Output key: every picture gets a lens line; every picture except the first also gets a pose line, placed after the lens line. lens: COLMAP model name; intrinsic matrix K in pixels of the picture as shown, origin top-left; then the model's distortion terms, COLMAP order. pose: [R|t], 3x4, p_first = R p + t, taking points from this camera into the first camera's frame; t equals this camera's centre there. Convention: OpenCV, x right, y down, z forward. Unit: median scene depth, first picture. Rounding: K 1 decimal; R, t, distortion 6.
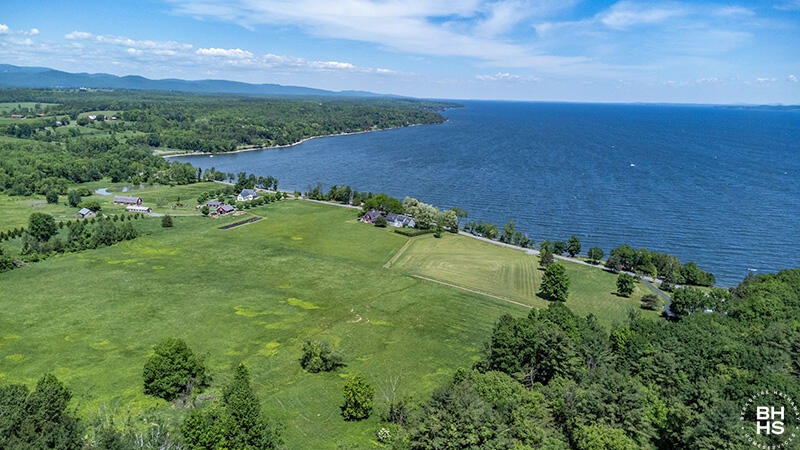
lens RADIAL K [[586.4, 0, 400.0], [0, 586.4, 225.0], [0, 0, 1]] dist [0.068214, -0.063958]
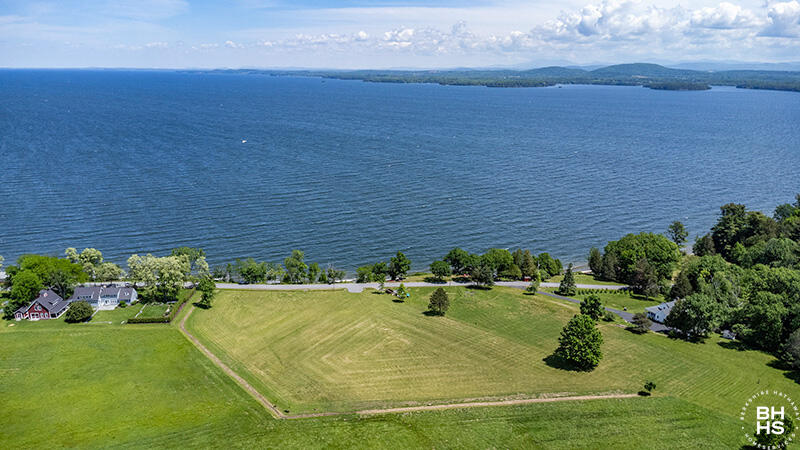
lens RADIAL K [[586.4, 0, 400.0], [0, 586.4, 225.0], [0, 0, 1]] dist [0.068214, -0.063958]
pose [[0.654034, -0.215463, 0.725131, -0.059202], [0.174367, 0.975705, 0.132646, -0.028000], [-0.736095, 0.039684, 0.675714, 0.115804]]
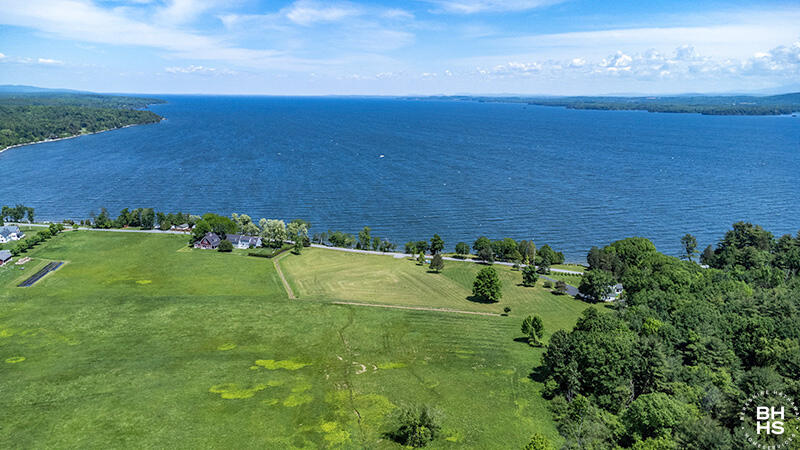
lens RADIAL K [[586.4, 0, 400.0], [0, 586.4, 225.0], [0, 0, 1]] dist [0.068214, -0.063958]
pose [[0.876868, -0.122657, 0.464821, -0.057870], [0.117230, 0.992271, 0.040691, -0.011501], [-0.466219, 0.018810, 0.884469, 0.025486]]
